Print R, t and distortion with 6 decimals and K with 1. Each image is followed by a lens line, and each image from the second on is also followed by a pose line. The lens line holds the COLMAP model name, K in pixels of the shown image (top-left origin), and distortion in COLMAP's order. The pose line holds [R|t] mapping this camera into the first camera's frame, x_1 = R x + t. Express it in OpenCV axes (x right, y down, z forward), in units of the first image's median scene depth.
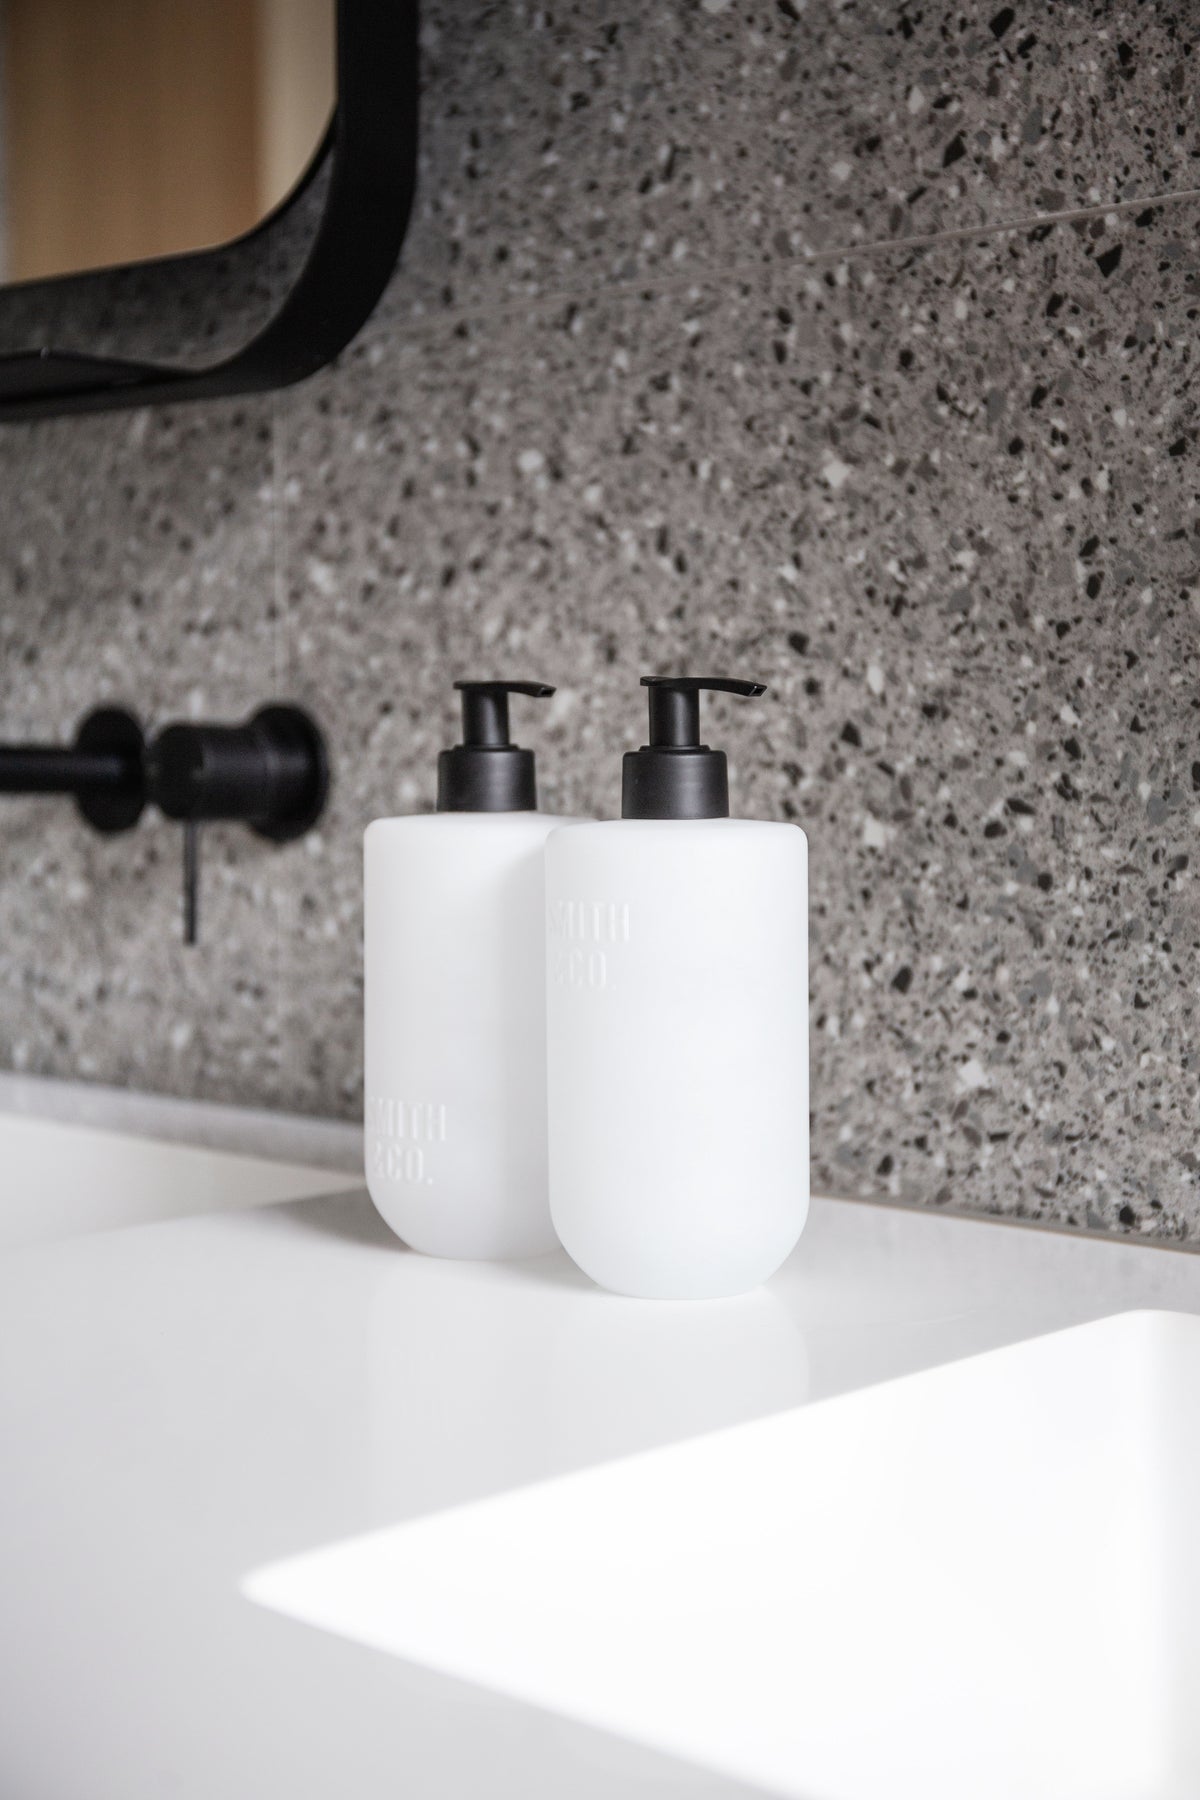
lens RADIAL K [[2945.8, 0, 600.0], [0, 2945.8, 900.0], [0, 0, 1]] dist [0.093438, 0.168635]
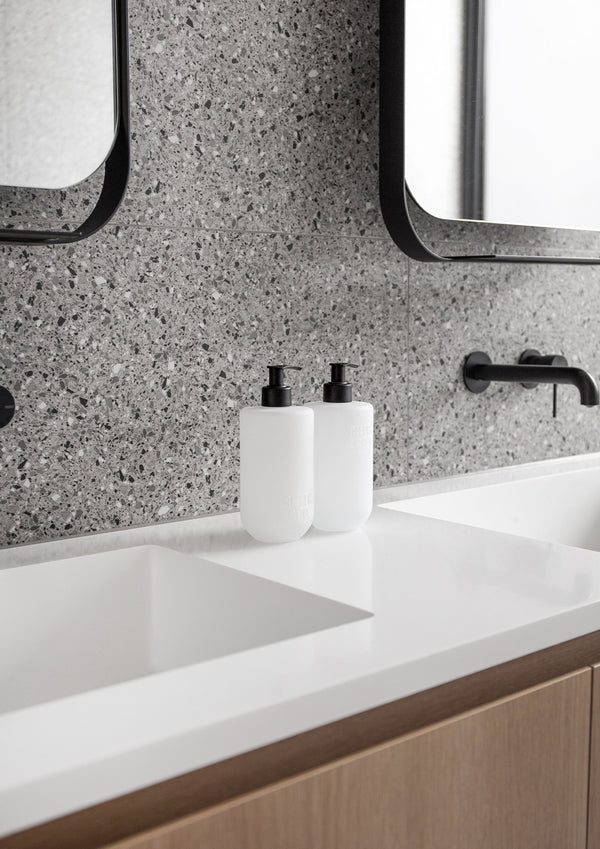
lens RADIAL K [[1019.0, 0, 300.0], [0, 1019.0, 424.5], [0, 0, 1]] dist [0.010326, 0.050539]
pose [[0.071731, -0.101398, 0.992257, -1.064844], [0.062377, 0.993328, 0.096998, -0.107086], [-0.995472, 0.054937, 0.077577, 0.834260]]
